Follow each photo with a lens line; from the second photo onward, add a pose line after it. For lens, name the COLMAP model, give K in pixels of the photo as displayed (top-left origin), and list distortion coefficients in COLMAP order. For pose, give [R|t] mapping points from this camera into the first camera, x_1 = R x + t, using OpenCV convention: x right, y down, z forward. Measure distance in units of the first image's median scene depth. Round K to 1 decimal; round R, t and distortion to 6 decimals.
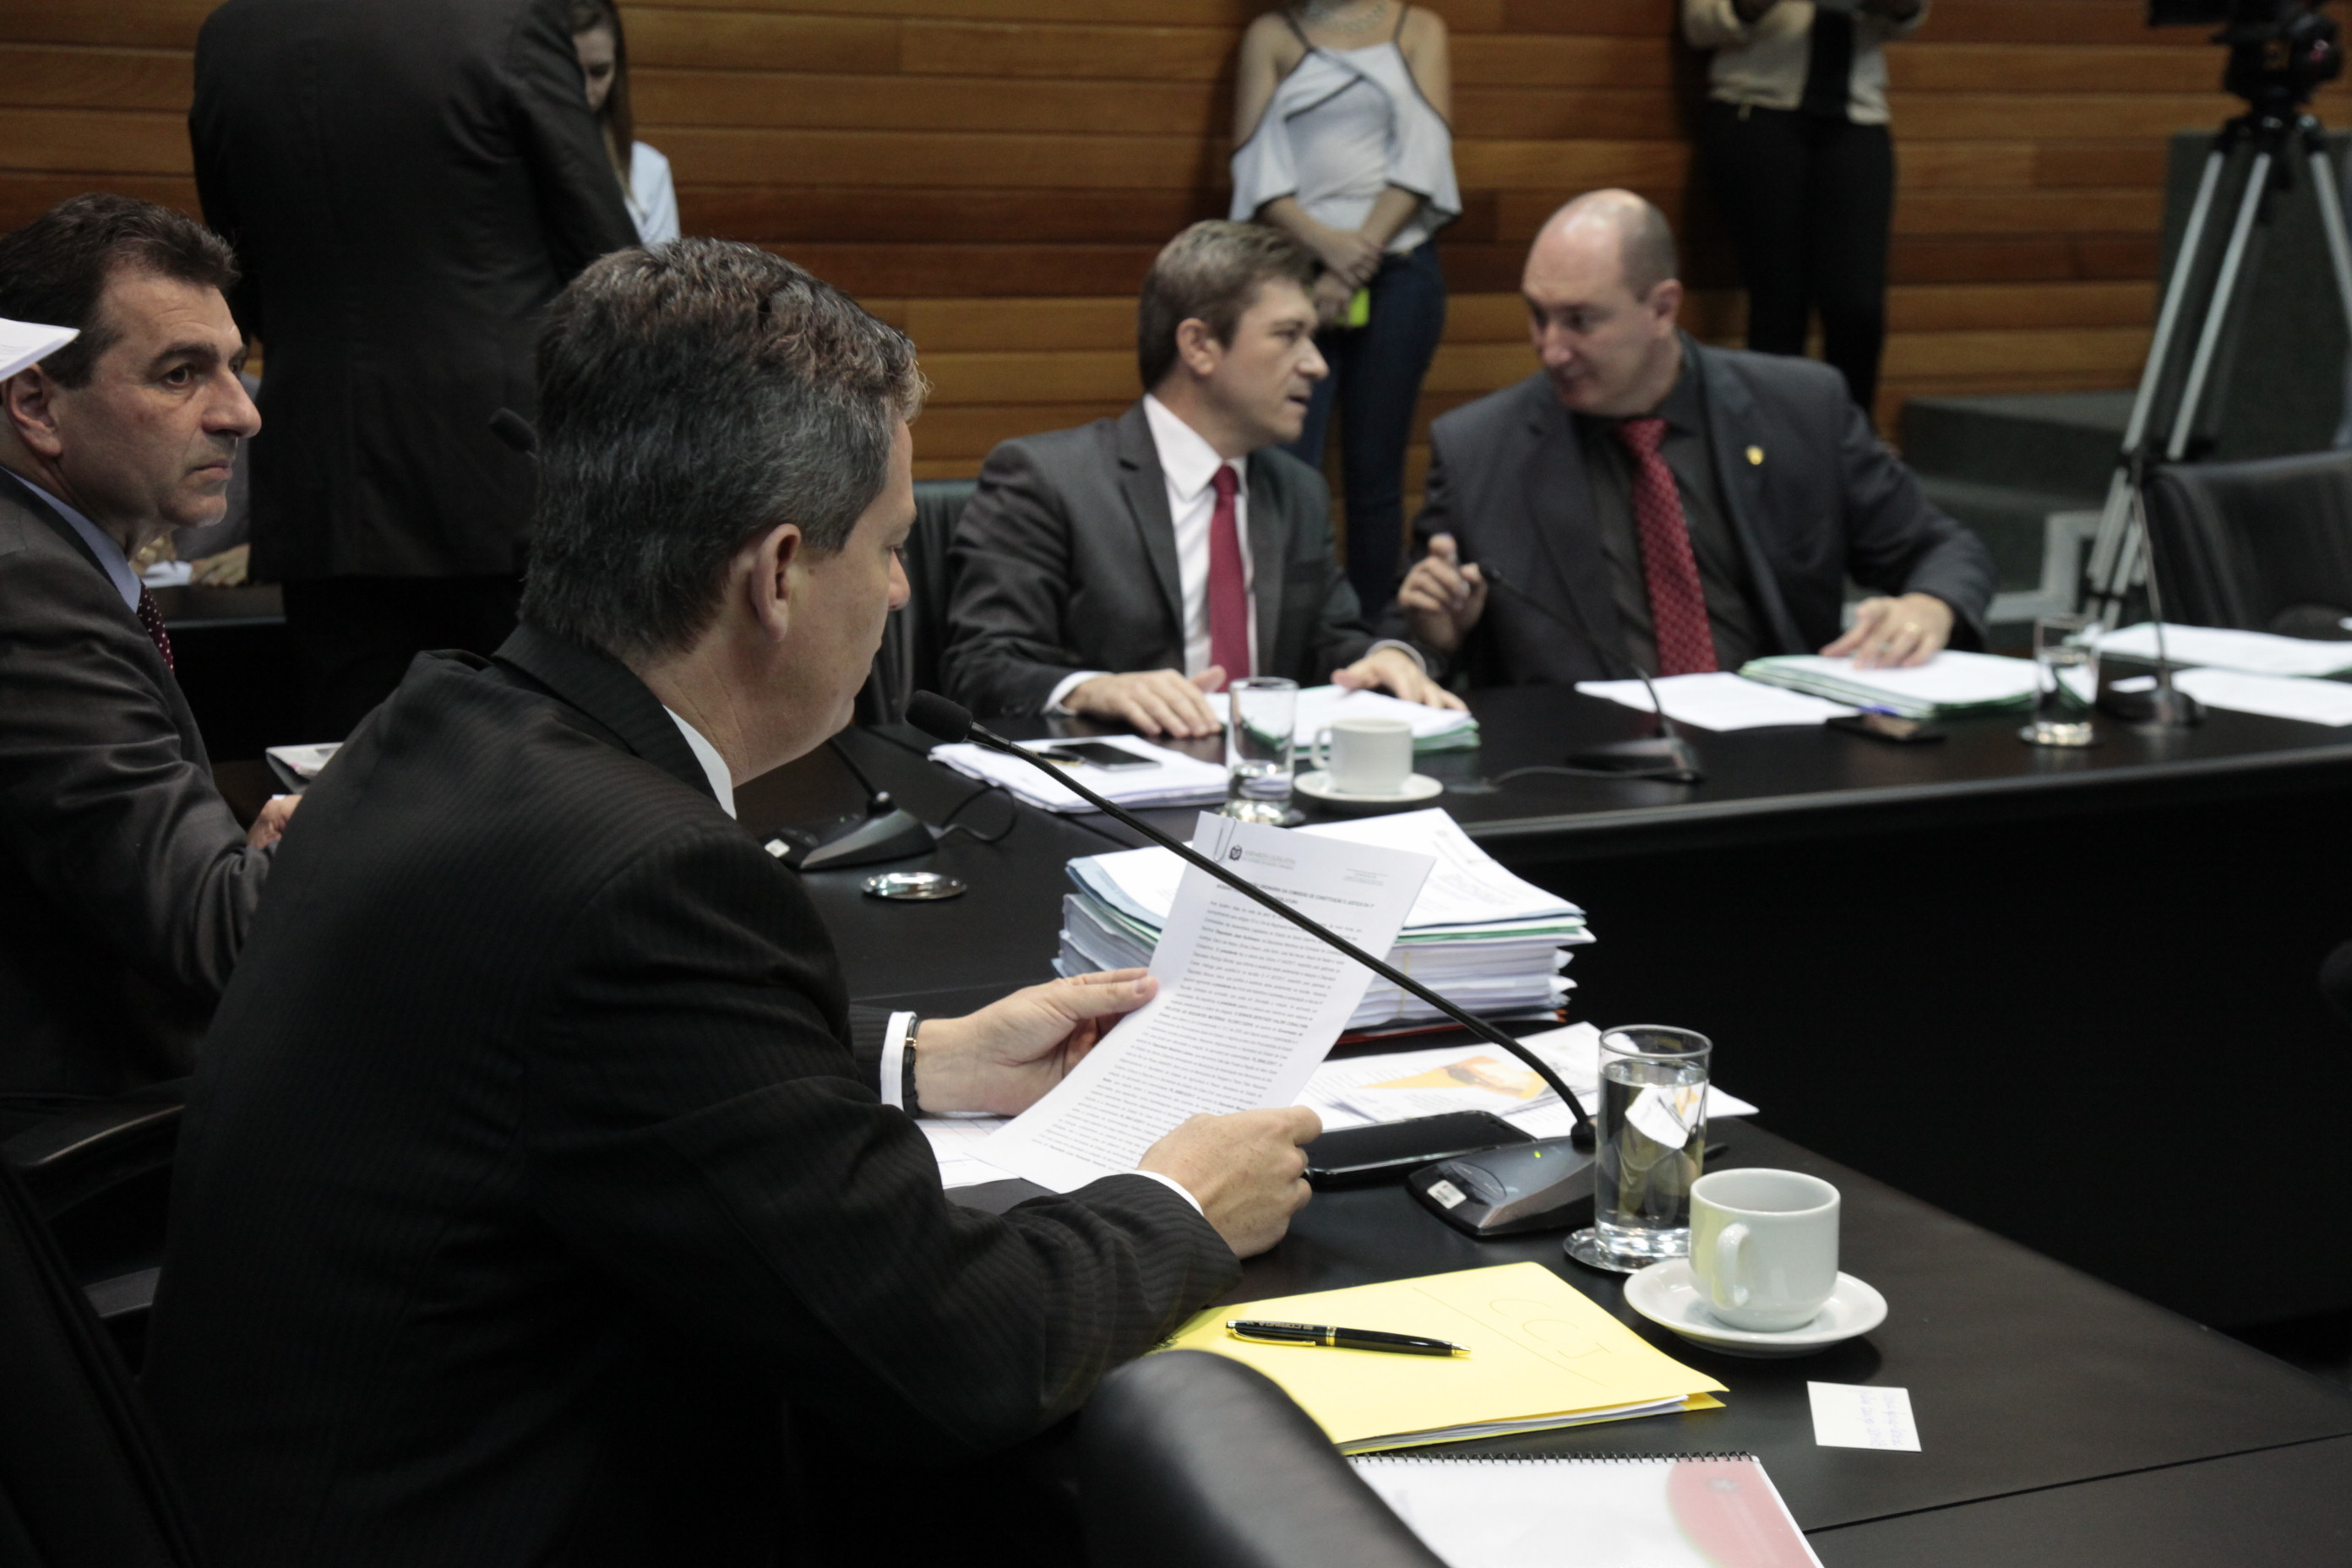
lens RADIAL K [[3420.0, 0, 1145.0], [0, 3420.0, 778.2], [0, 0, 1]] dist [0.181642, 0.000000]
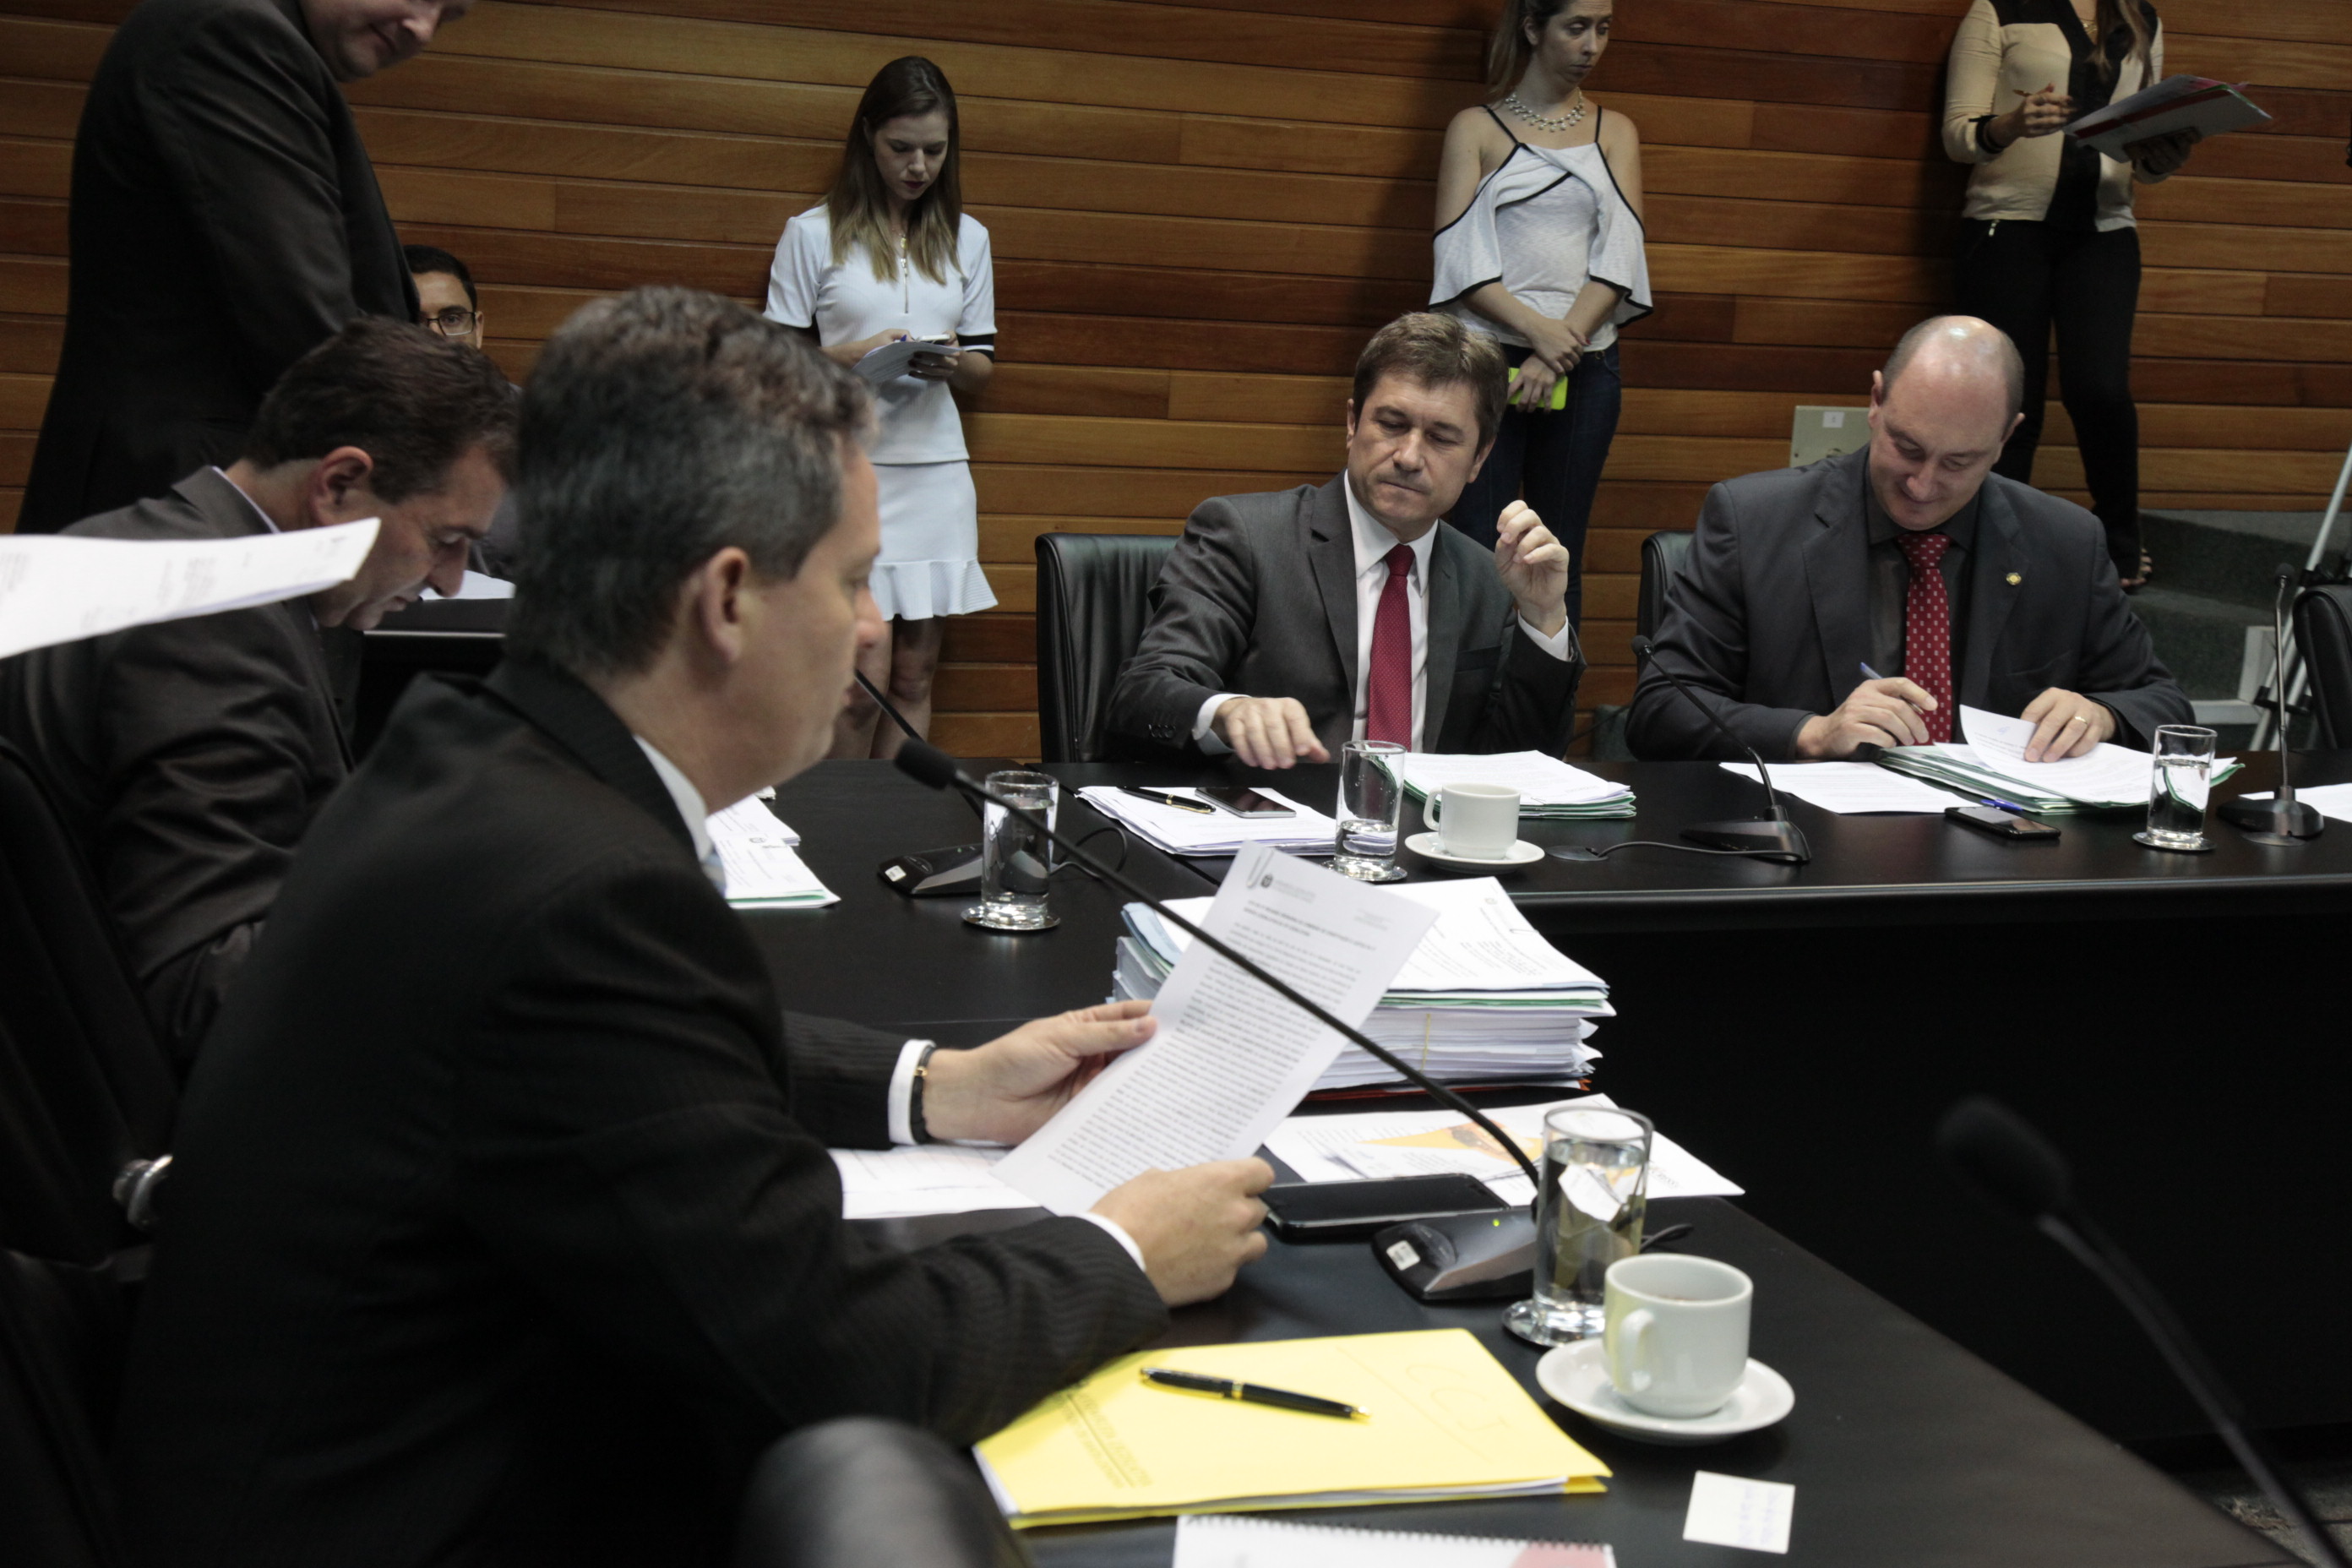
lens RADIAL K [[3107.3, 0, 1206.1], [0, 3107.3, 864.4], [0, 0, 1]] dist [0.125121, 0.000000]
pose [[0.994646, 0.059978, -0.084149, 0.089097], [-0.058854, 0.998142, 0.015779, -0.004352], [0.084939, -0.010742, 0.996328, 0.072023]]
